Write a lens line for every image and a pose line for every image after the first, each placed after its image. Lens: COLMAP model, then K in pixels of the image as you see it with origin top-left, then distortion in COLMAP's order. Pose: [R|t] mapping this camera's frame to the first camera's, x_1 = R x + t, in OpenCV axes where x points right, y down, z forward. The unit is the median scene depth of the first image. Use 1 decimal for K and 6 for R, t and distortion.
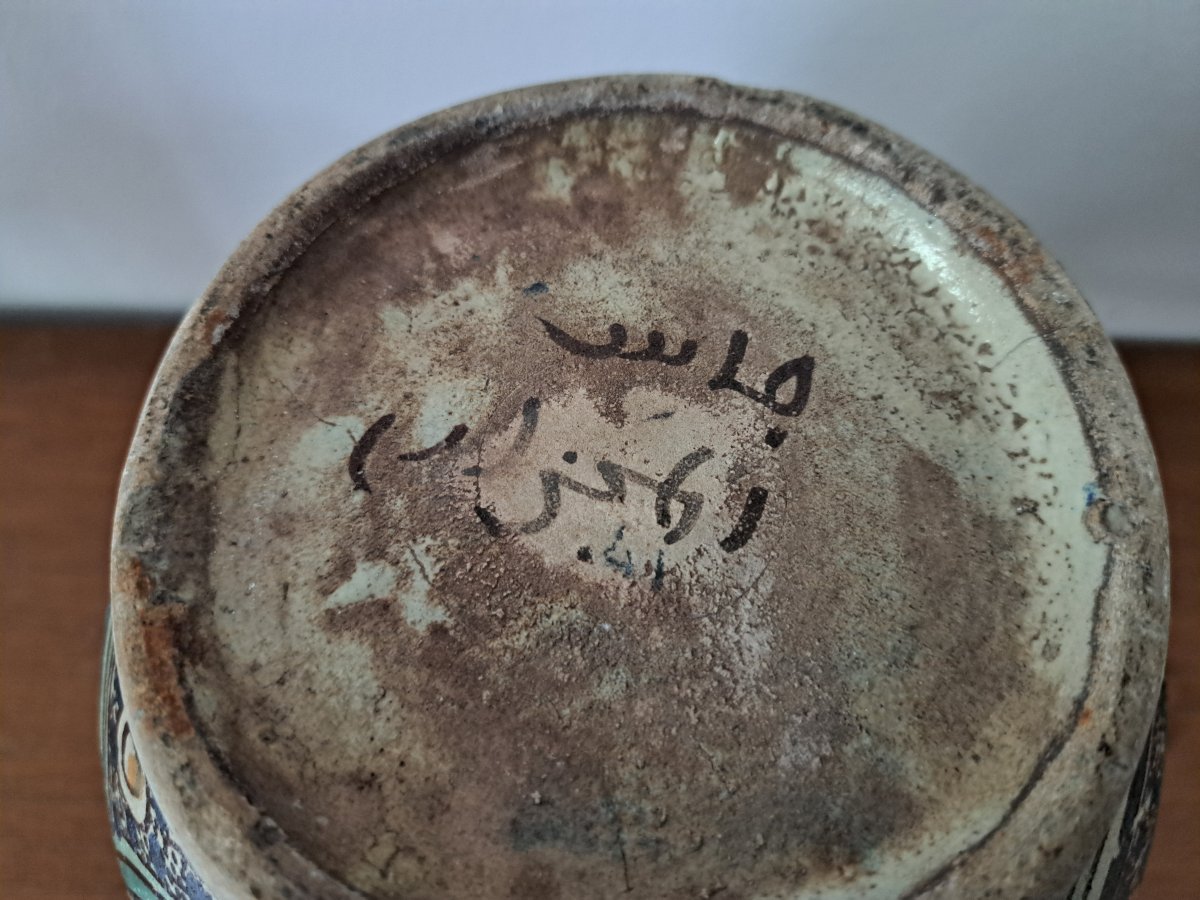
lens RADIAL K [[917.5, 0, 586.0], [0, 917.5, 448.6], [0, 0, 1]] dist [-0.072112, -0.014529]
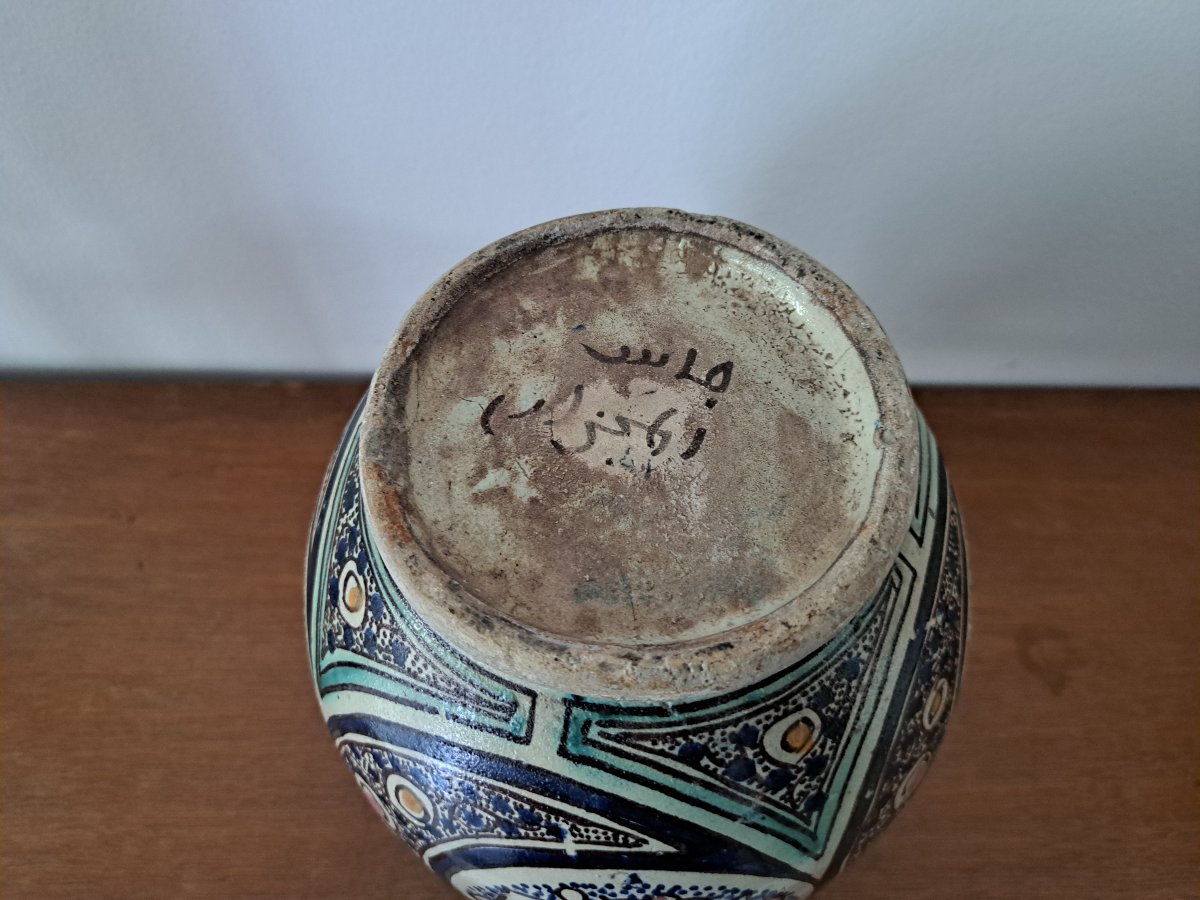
lens RADIAL K [[837.0, 0, 600.0], [0, 837.0, 450.0], [0, 0, 1]] dist [-0.001738, -0.000422]
pose [[0.999926, -0.011897, 0.002647, -0.024826], [0.012056, 0.997377, -0.071365, 0.208637], [-0.001791, 0.071392, 0.997447, -0.715934]]
